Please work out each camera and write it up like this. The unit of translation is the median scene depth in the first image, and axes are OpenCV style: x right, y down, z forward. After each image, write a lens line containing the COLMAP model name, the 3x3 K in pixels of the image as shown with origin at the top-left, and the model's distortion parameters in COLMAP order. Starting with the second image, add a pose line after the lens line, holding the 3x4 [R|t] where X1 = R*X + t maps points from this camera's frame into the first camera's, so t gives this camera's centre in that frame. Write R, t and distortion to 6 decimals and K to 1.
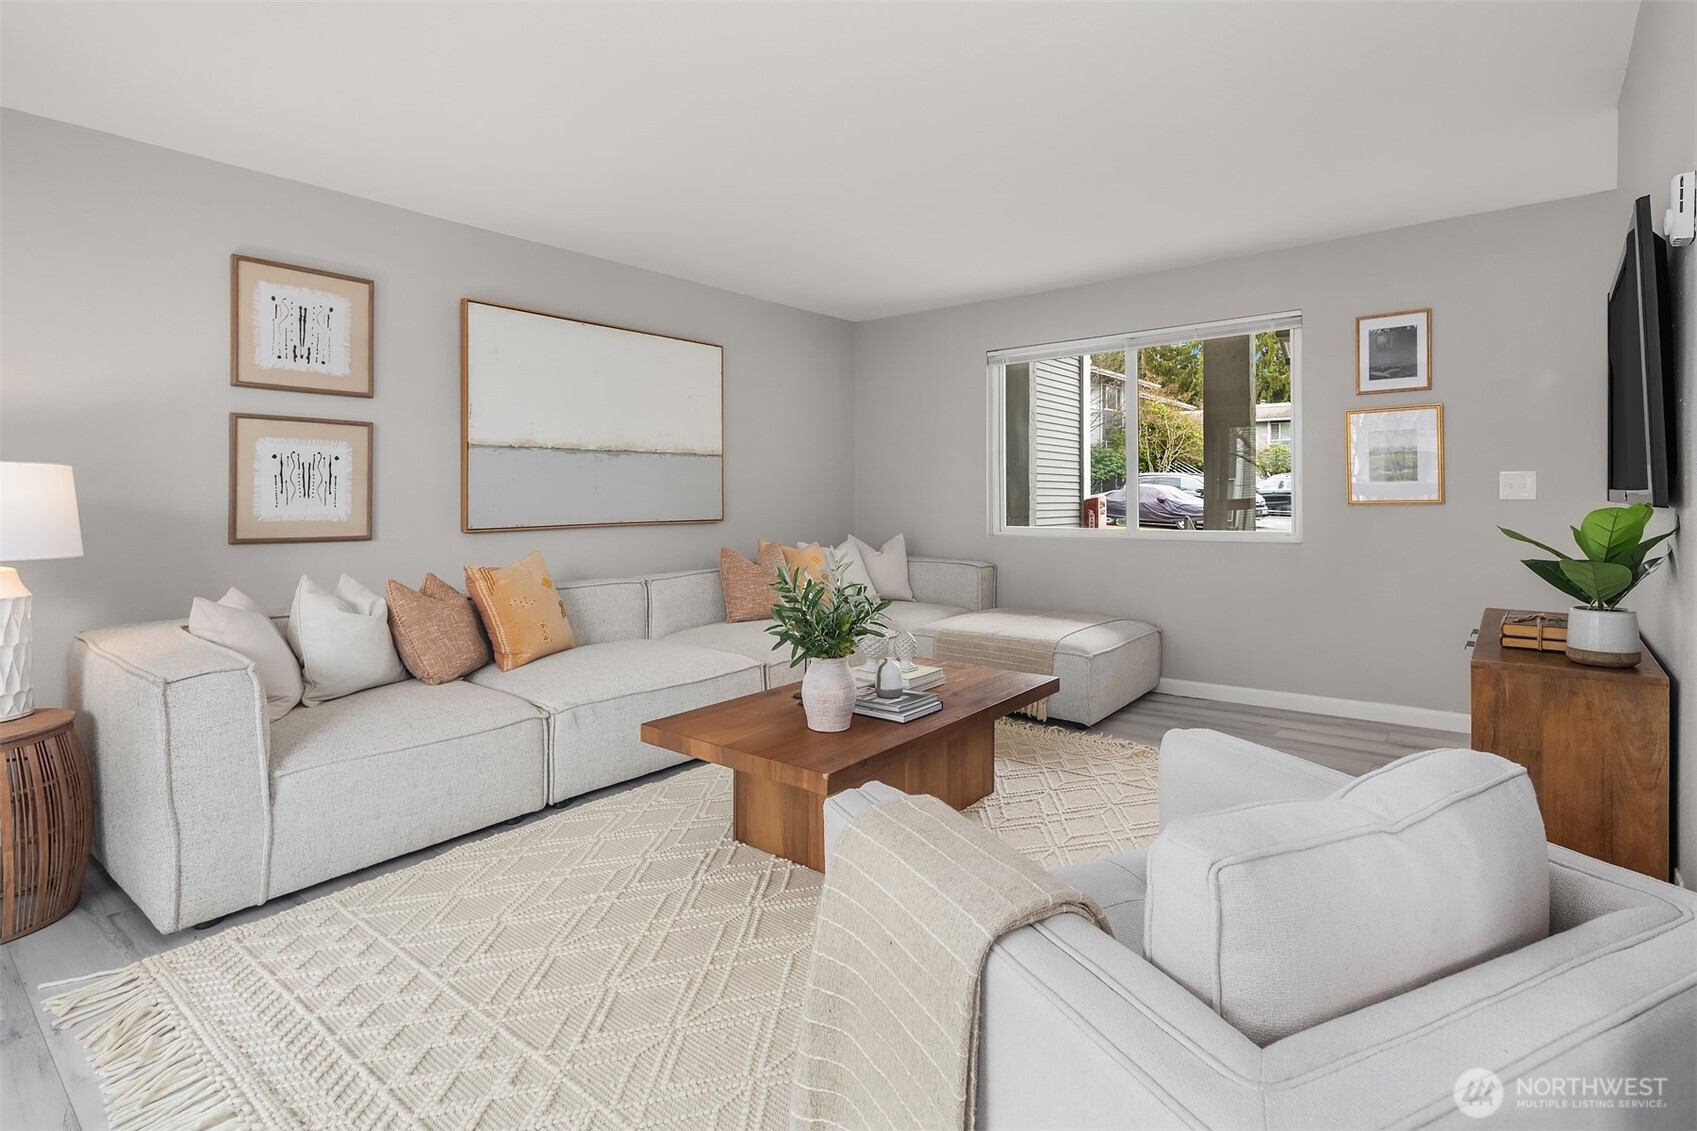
lens RADIAL K [[830.6, 0, 850.8], [0, 830.6, 500.5], [0, 0, 1]] dist [0.004822, -0.002759]
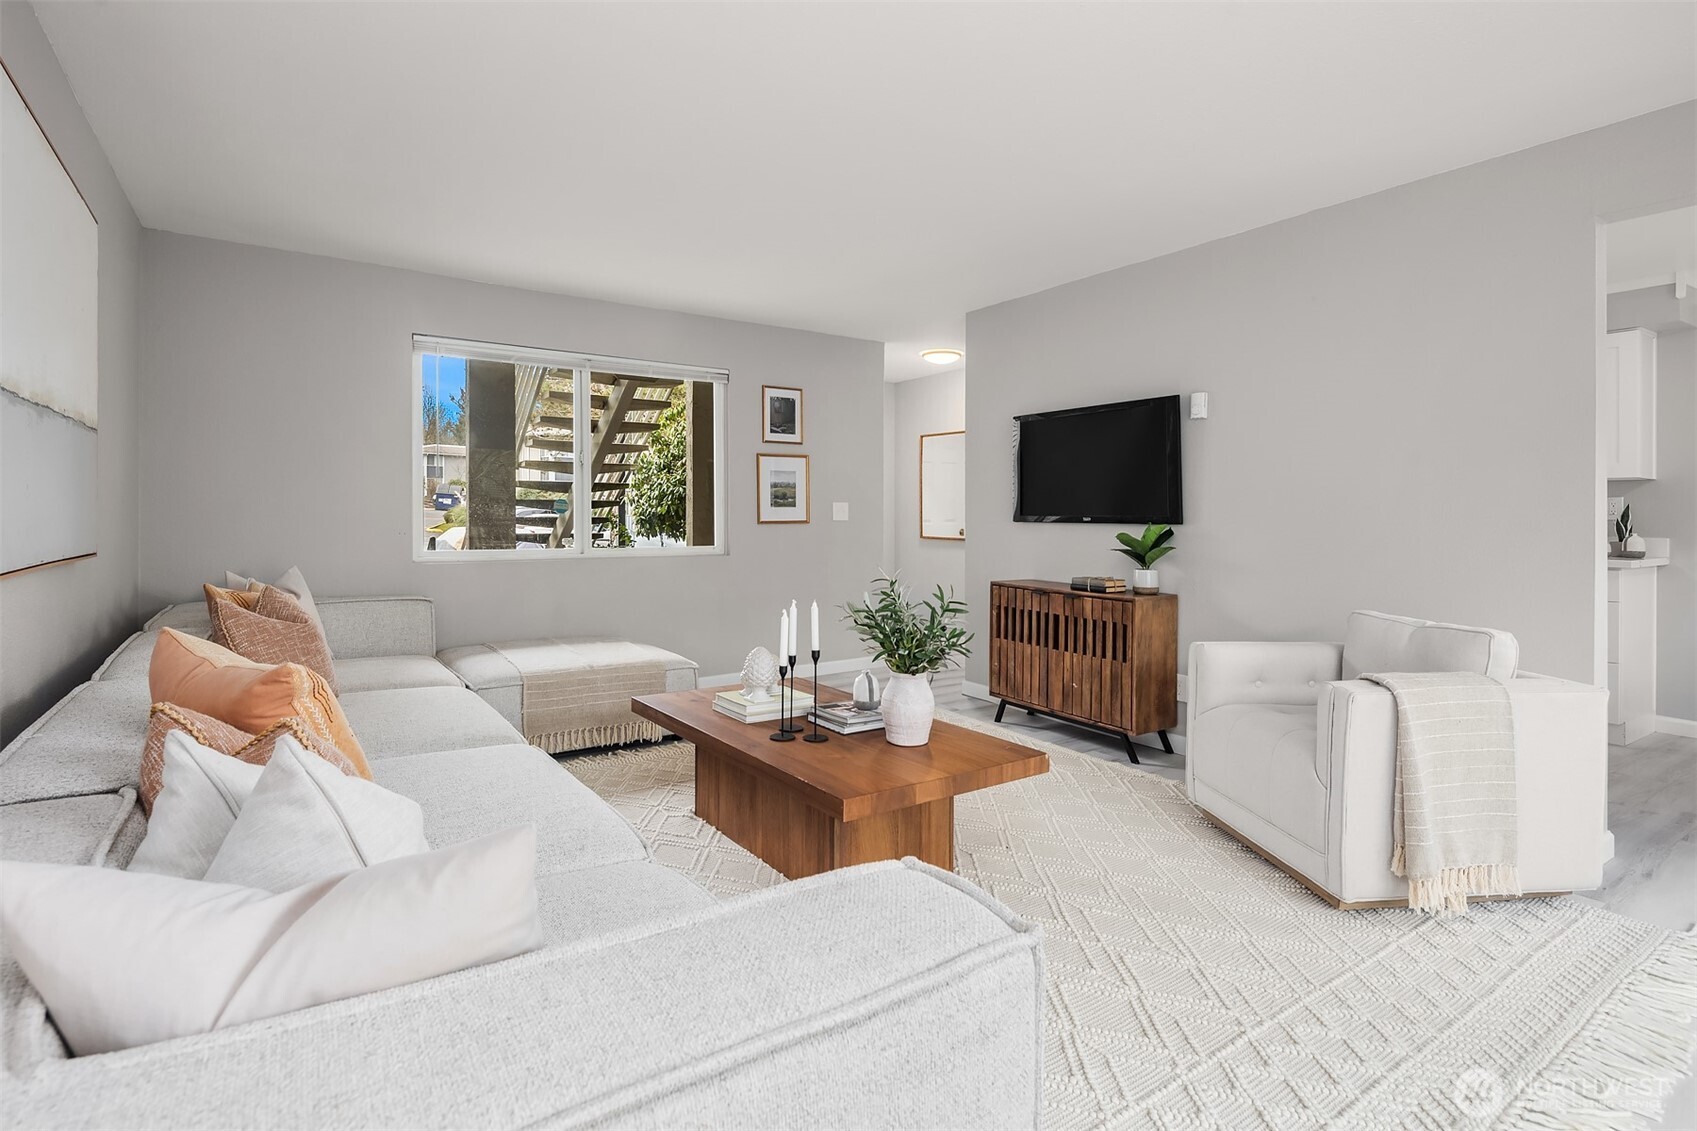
lens RADIAL K [[830.6, 0, 818.7], [0, 830.6, 512.9], [0, 0, 1]] dist [0.004822, -0.002759]
pose [[0.293213, 0.010319, 0.955991, -0.771491], [-0.003011, 0.999947, -0.009870, 0.001656], [-0.956042, 0.000016, 0.293229, 0.610756]]
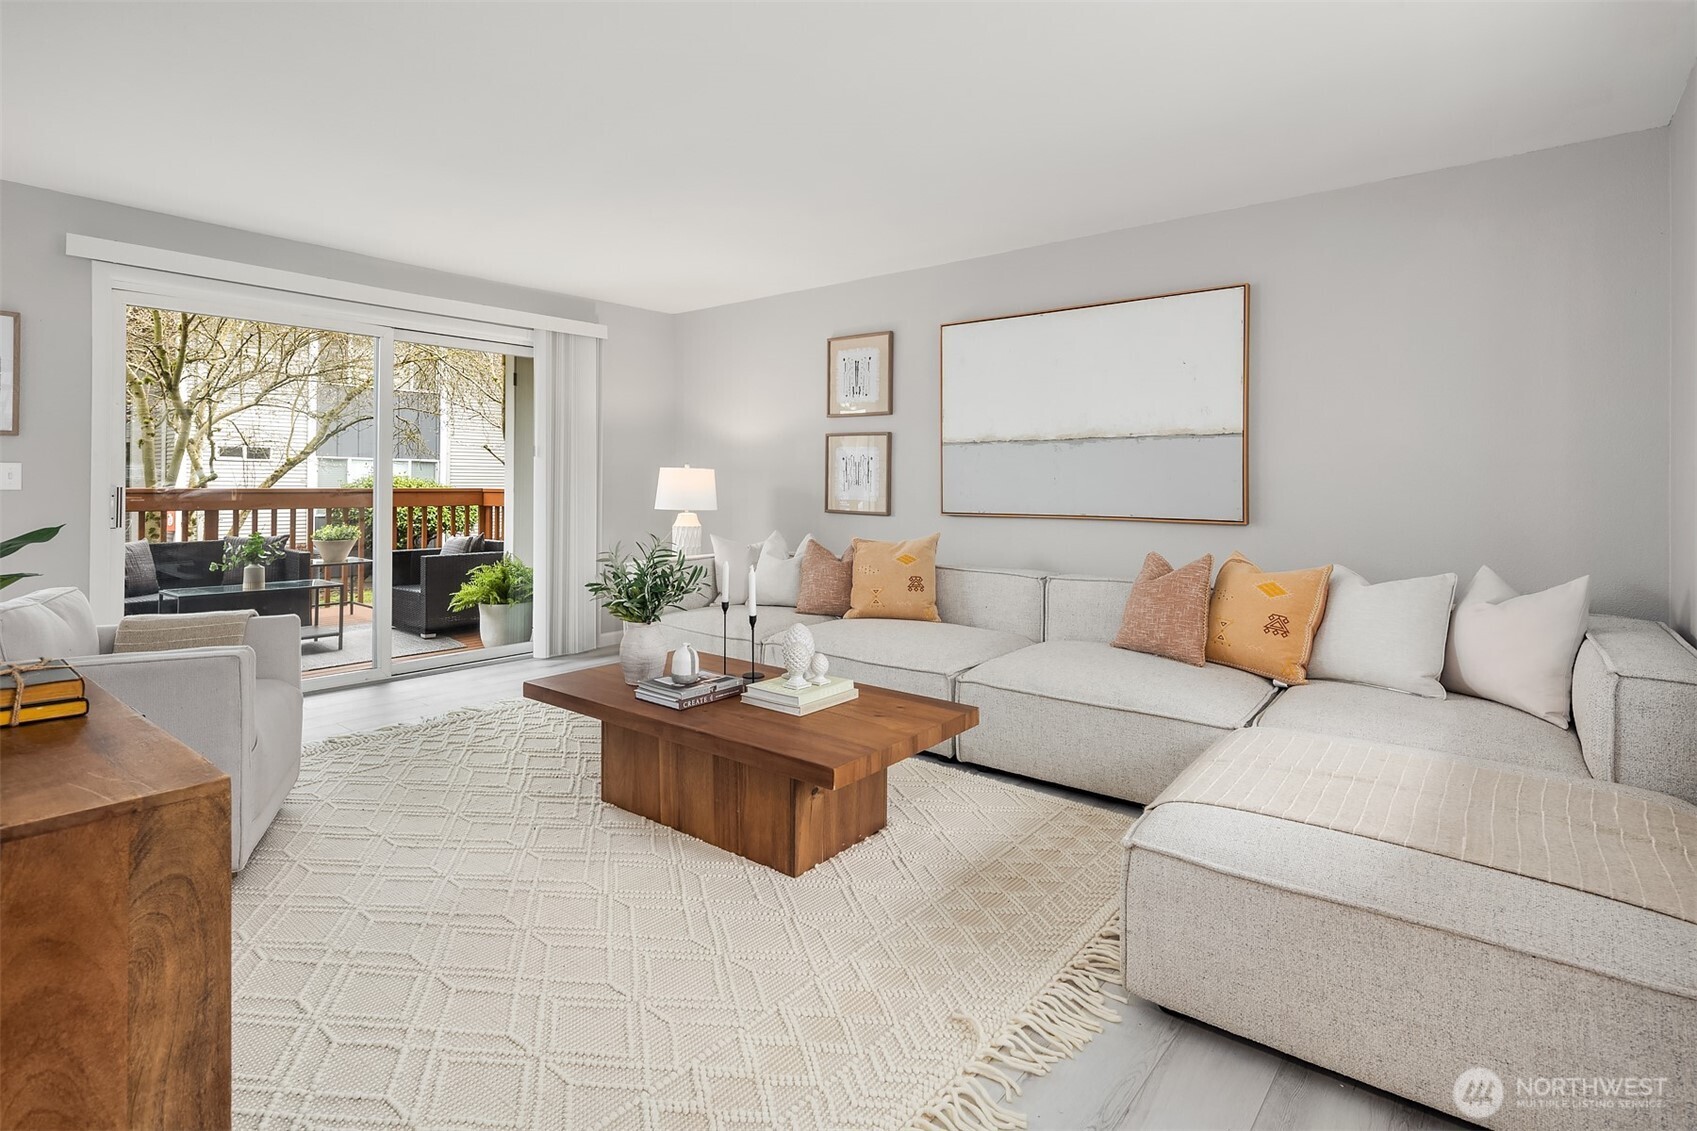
lens RADIAL K [[830.6, 0, 859.3], [0, 830.6, 492.5], [0, 0, 1]] dist [0.004822, -0.002759]
pose [[0.007448, 0.013315, -0.999884, 0.833625], [-0.016416, 0.999778, 0.013192, -0.009136], [0.999838, 0.016316, 0.007665, 0.948153]]
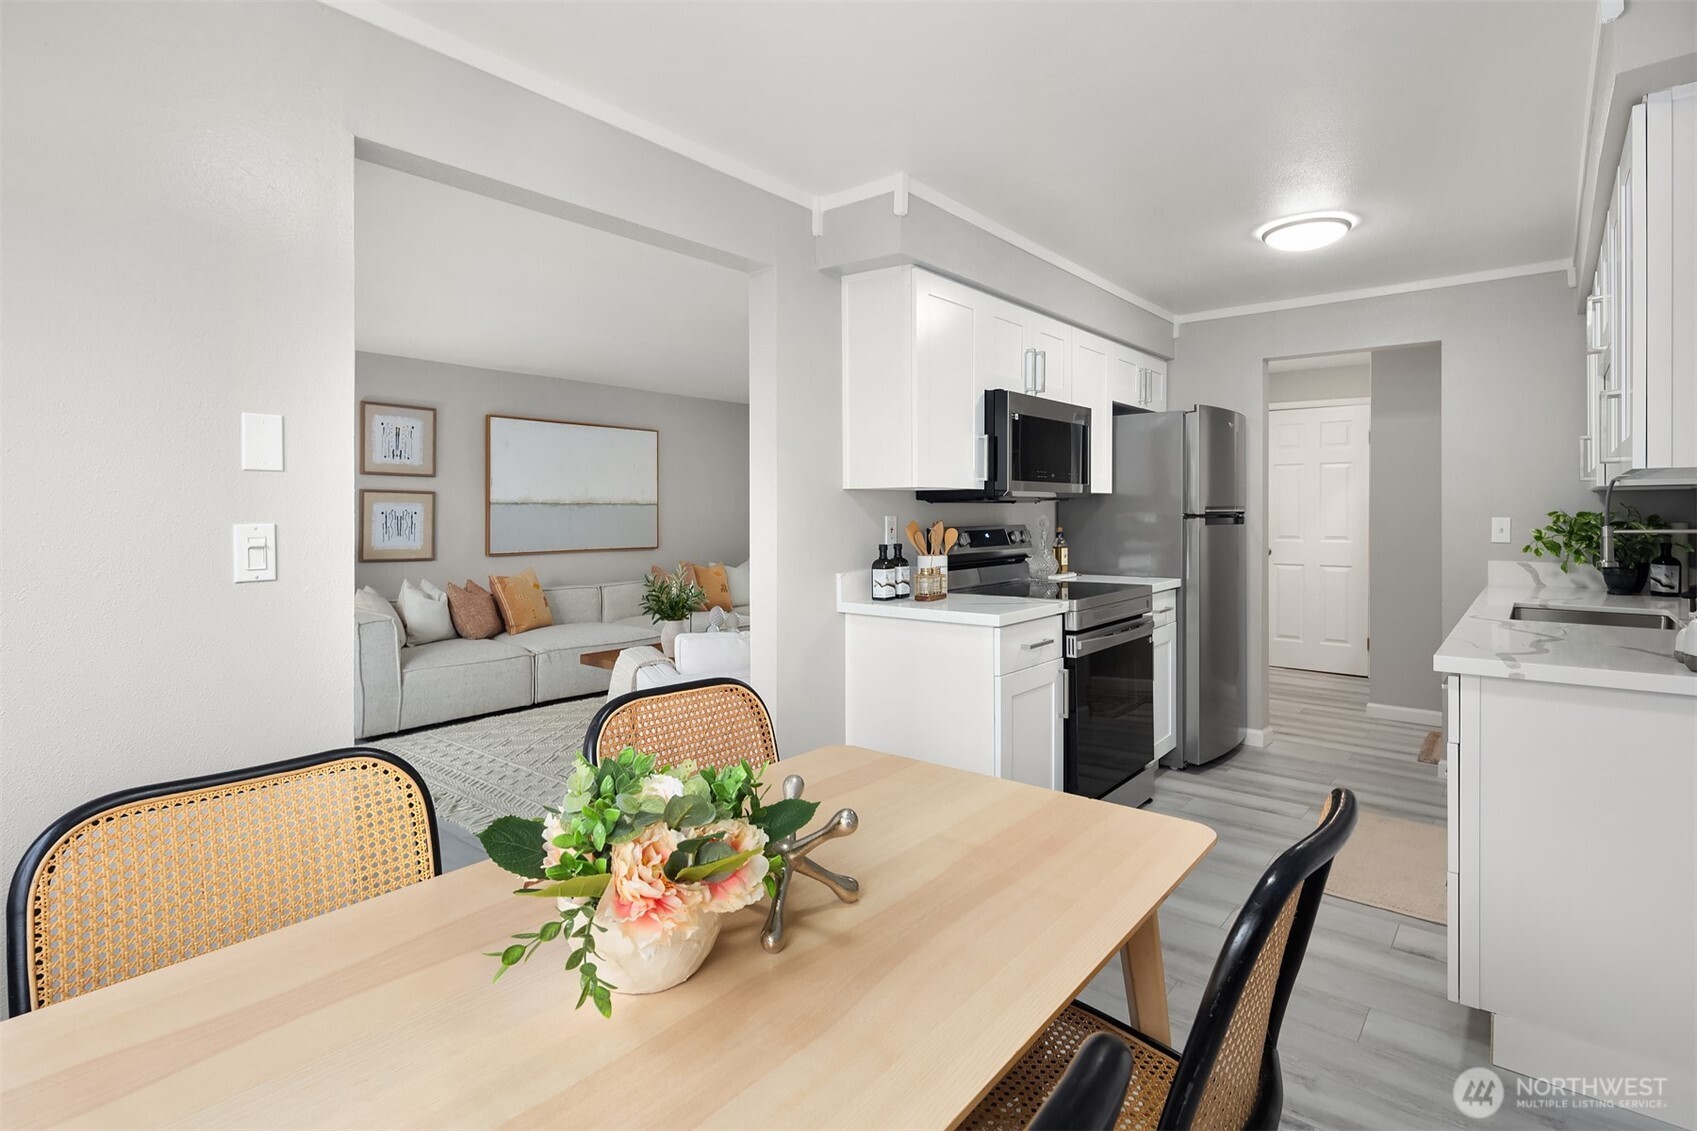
lens RADIAL K [[830.6, 0, 843.2], [0, 830.6, 520.3], [0, 0, 1]] dist [0.004822, -0.002759]
pose [[0.999832, 0.001524, -0.018252, 0.297082], [-0.001543, 0.999998, -0.001025, -0.034529], [0.018251, 0.001053, 0.999833, -0.698795]]
